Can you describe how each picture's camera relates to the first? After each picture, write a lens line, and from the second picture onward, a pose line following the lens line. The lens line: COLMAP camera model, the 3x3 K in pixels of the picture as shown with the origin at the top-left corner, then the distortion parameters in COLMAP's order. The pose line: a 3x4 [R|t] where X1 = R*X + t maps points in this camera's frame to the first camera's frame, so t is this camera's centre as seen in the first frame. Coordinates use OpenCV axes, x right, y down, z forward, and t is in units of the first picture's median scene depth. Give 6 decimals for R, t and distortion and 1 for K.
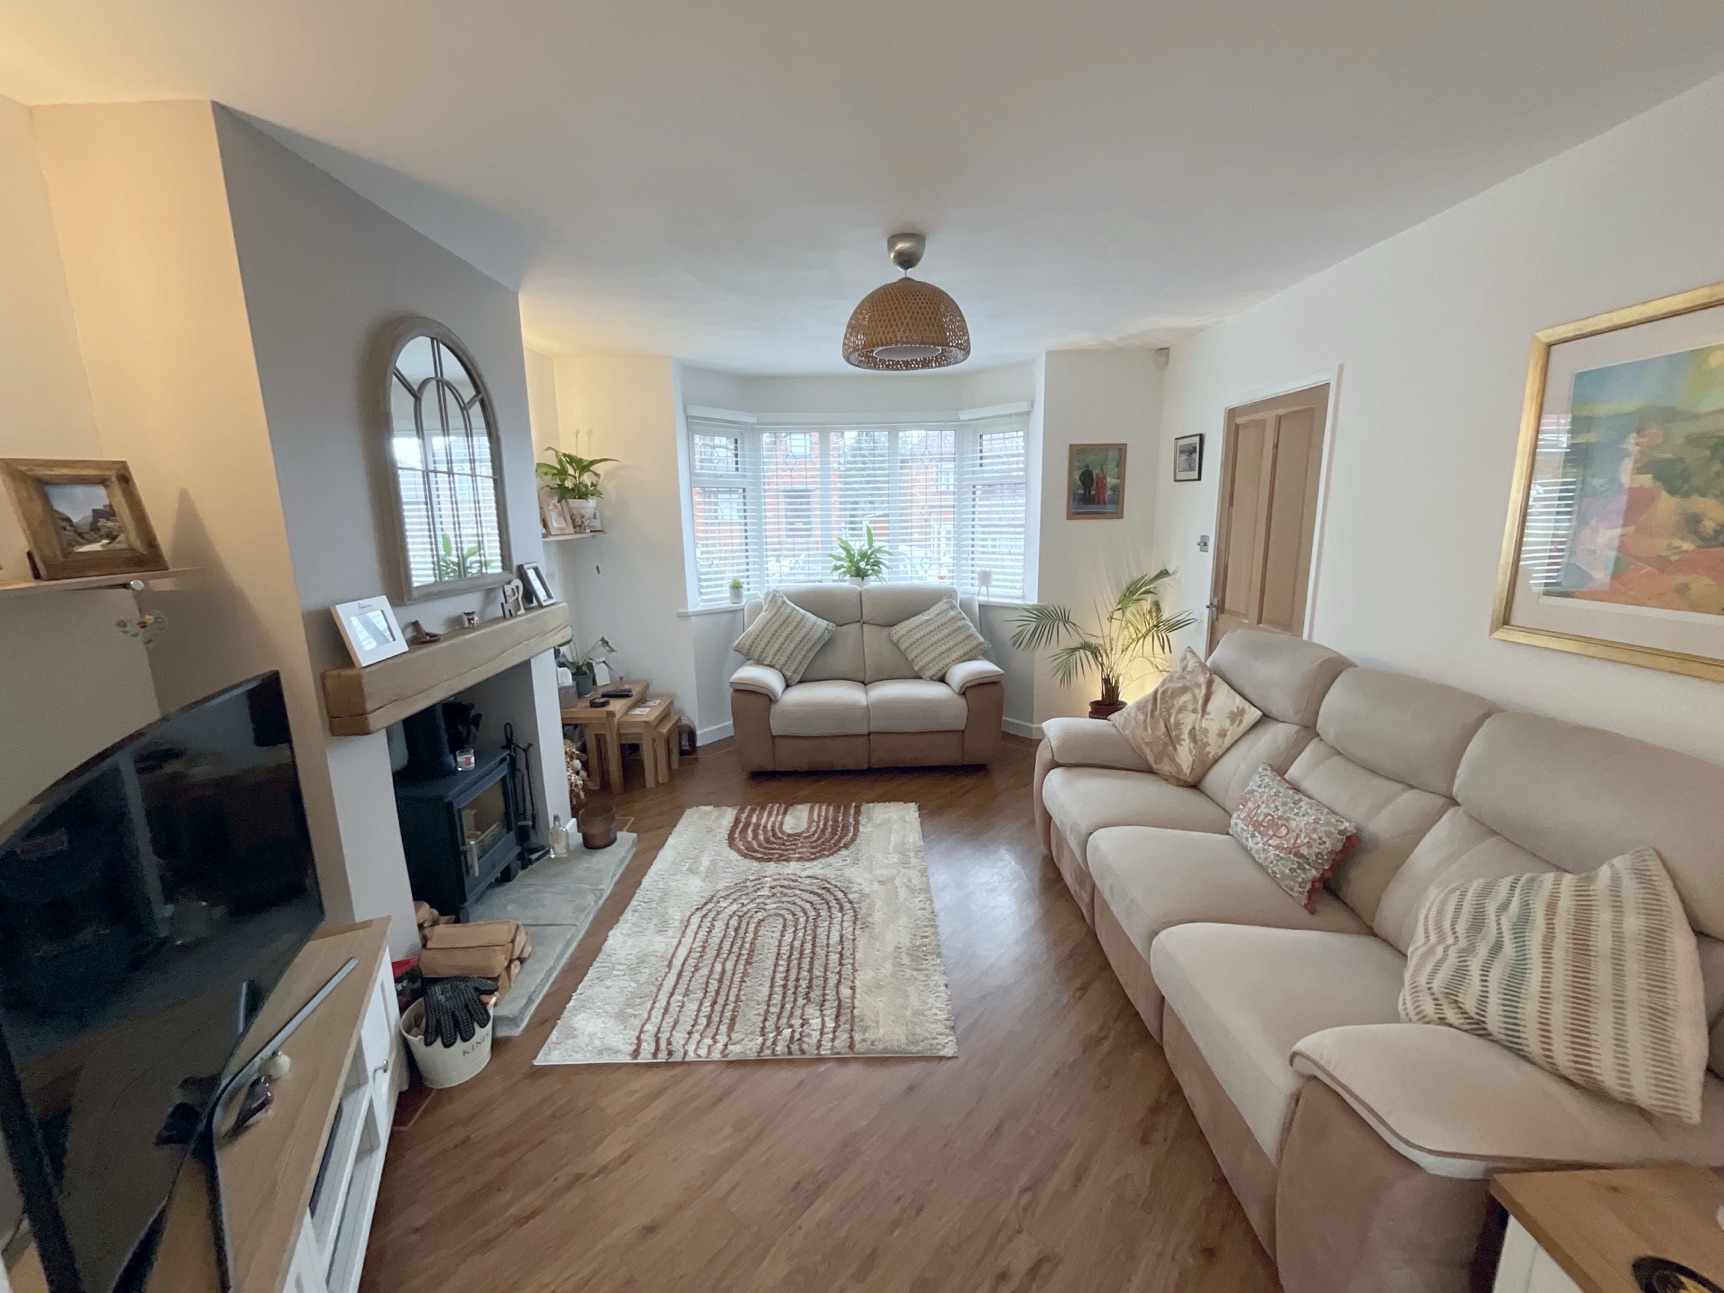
lens RADIAL K [[699.6, 0, 863.1], [0, 699.6, 644.0], [0, 0, 1]] dist [-0.002281, 0.000836]
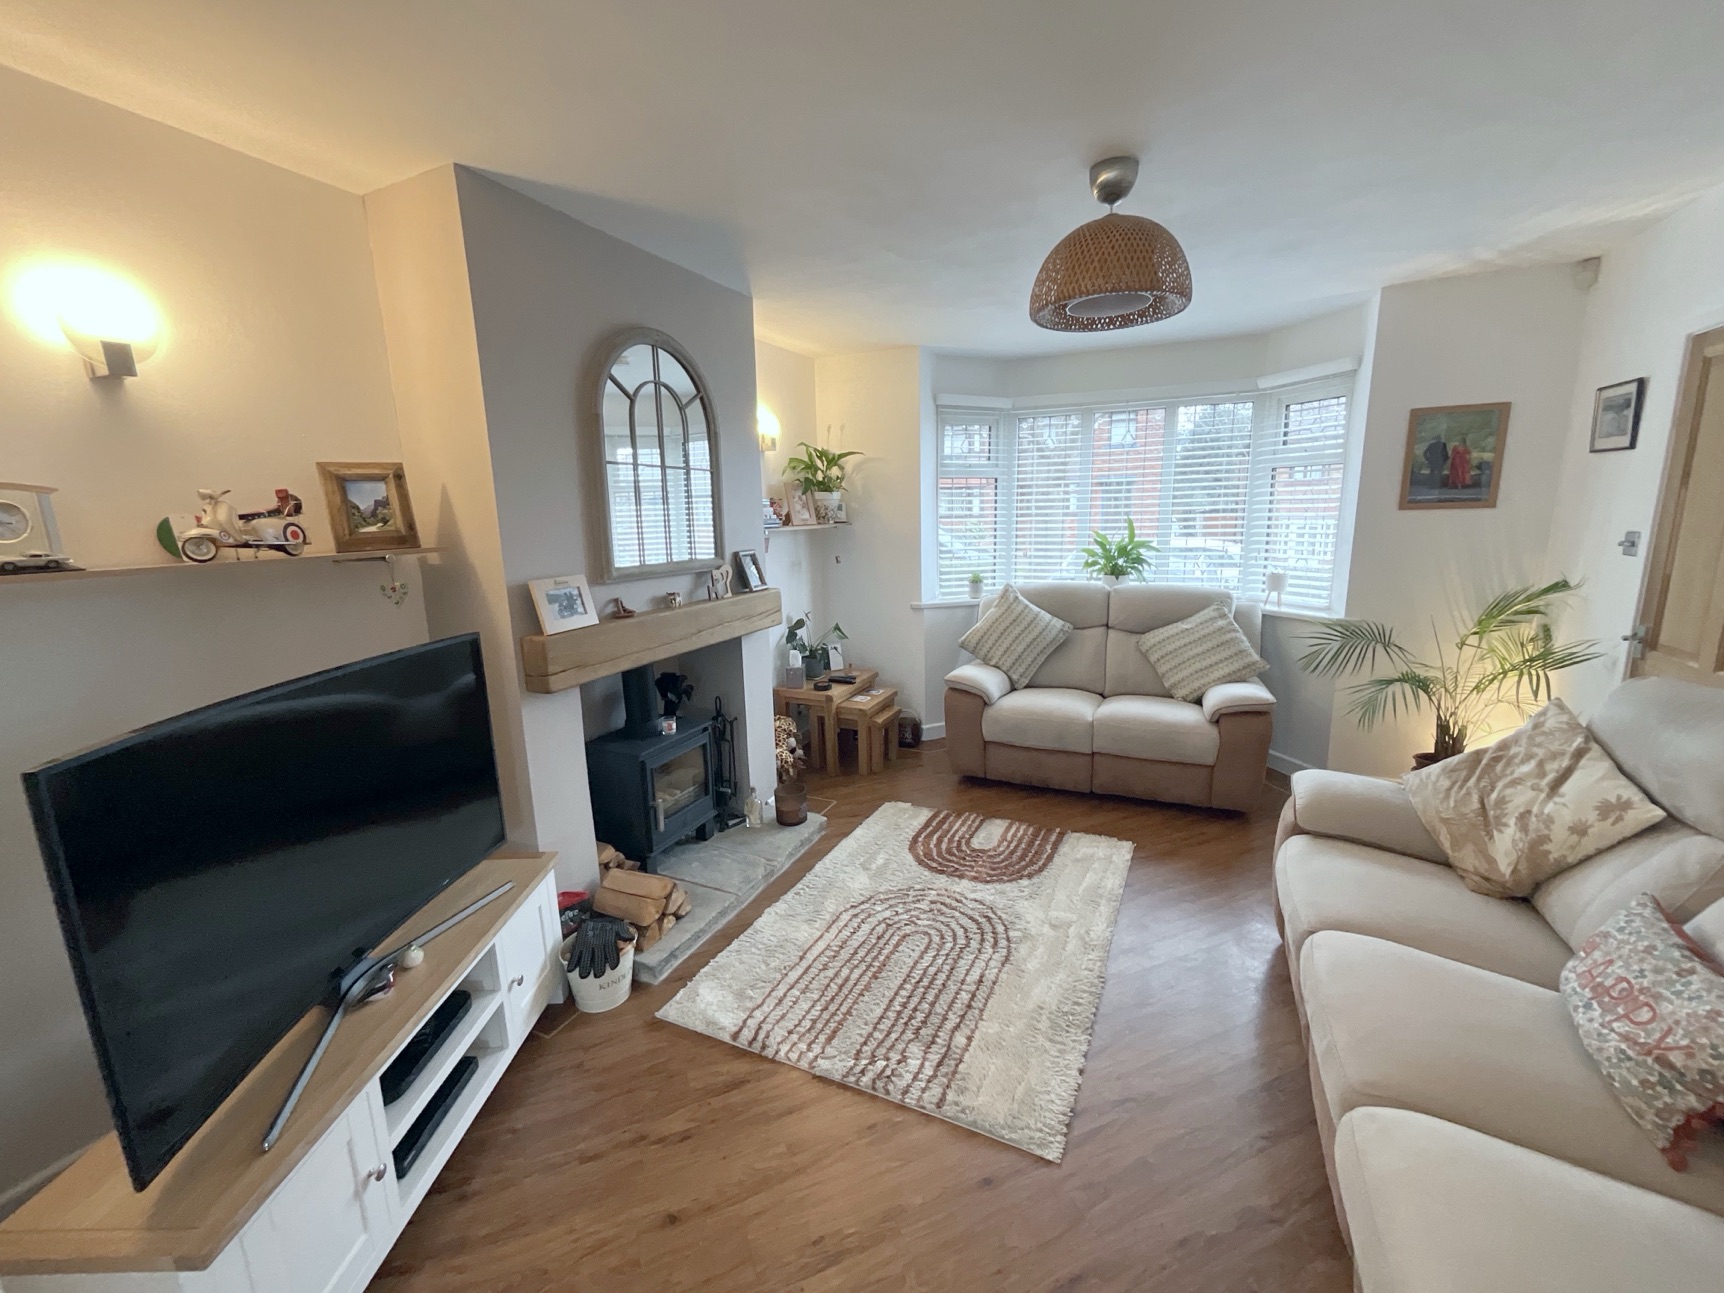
lens RADIAL K [[699.6, 0, 862.5], [0, 699.6, 644.0], [0, 0, 1]] dist [-0.002281, 0.000836]
pose [[0.900160, 0.077883, -0.428539, 0.127695], [-0.074602, 0.996913, 0.024475, -0.009914], [0.429122, 0.009938, 0.903192, 0.088521]]
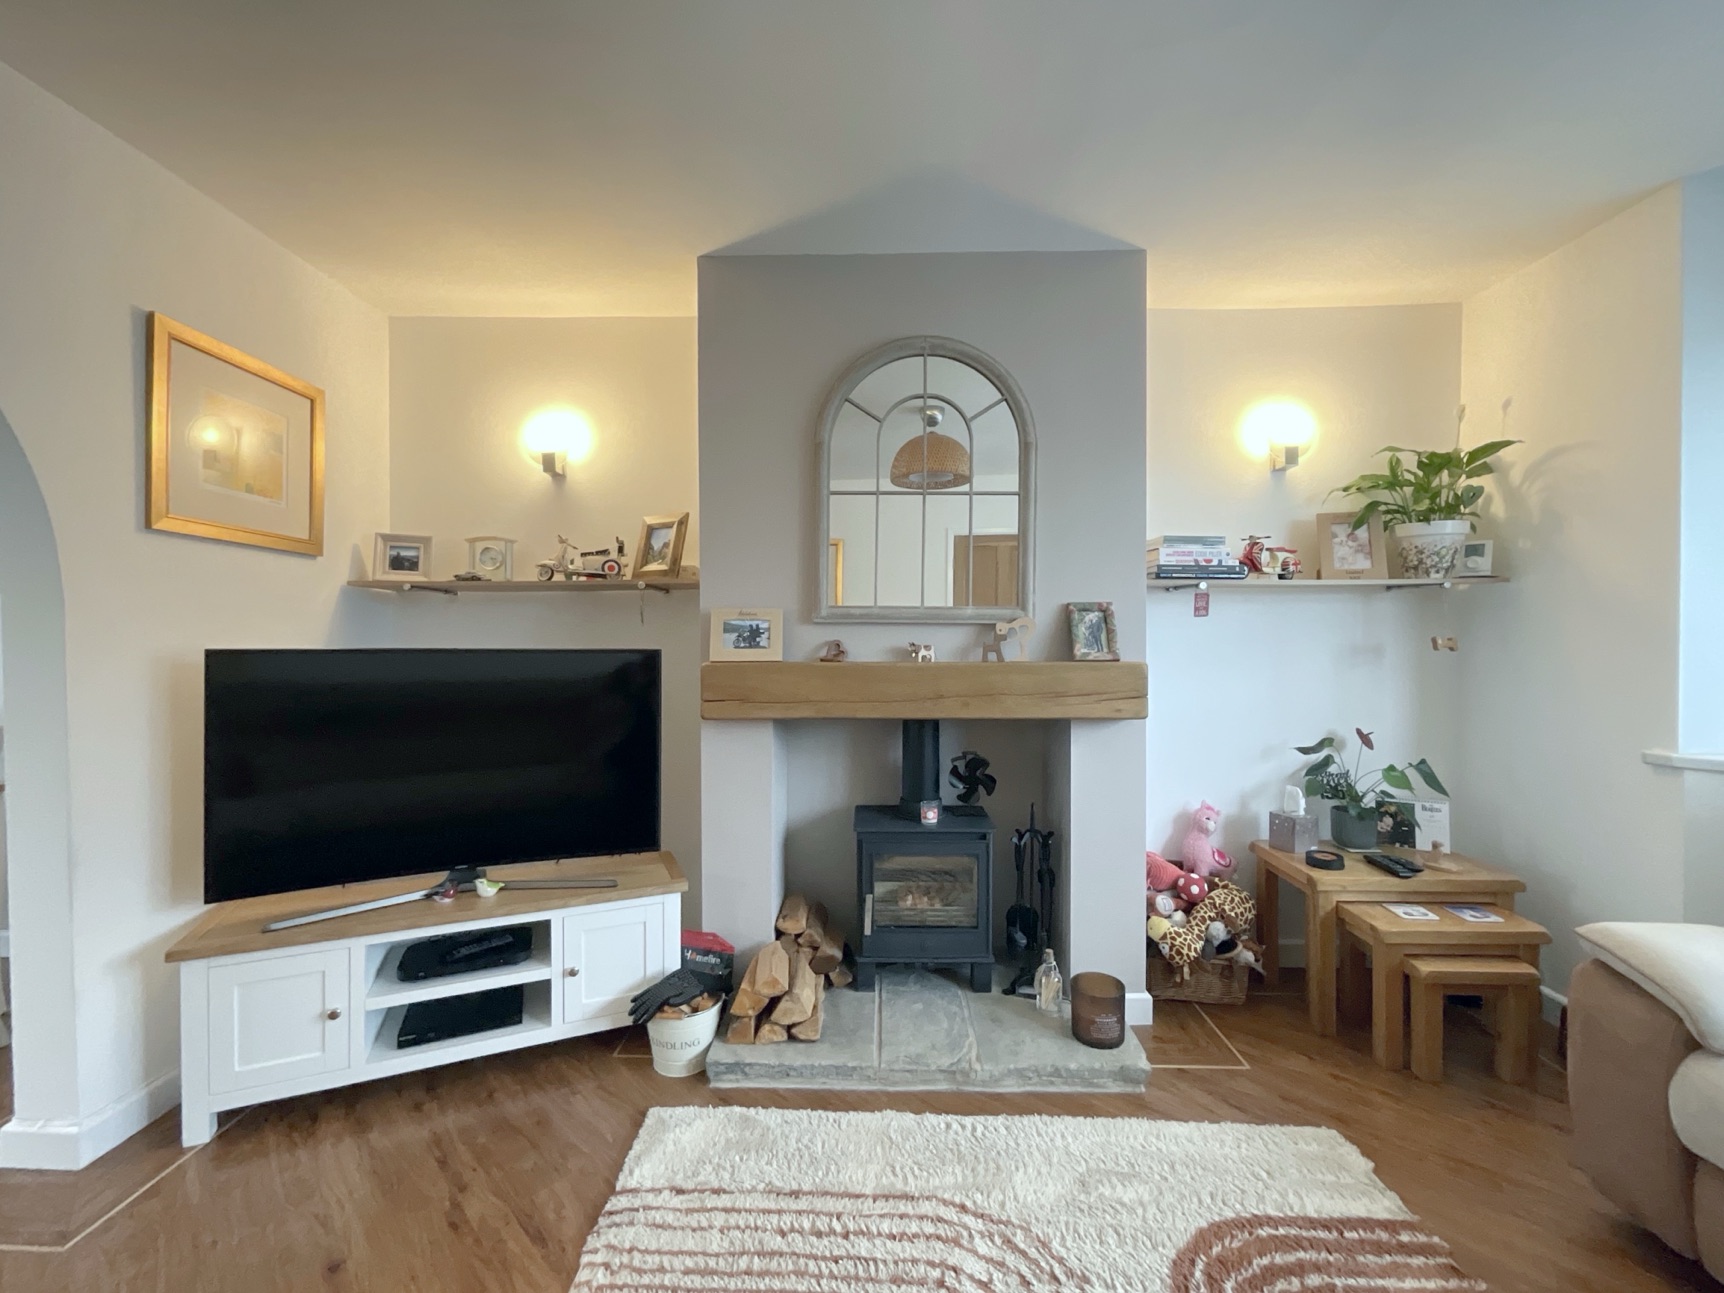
lens RADIAL K [[699.6, 0, 858.2], [0, 699.6, 642.8], [0, 0, 1]] dist [-0.002281, 0.000836]
pose [[-0.038991, 0.029207, -0.998813, 0.227867], [-0.189104, 0.981294, 0.036077, -0.044324], [0.981183, 0.190286, -0.032738, 0.649777]]
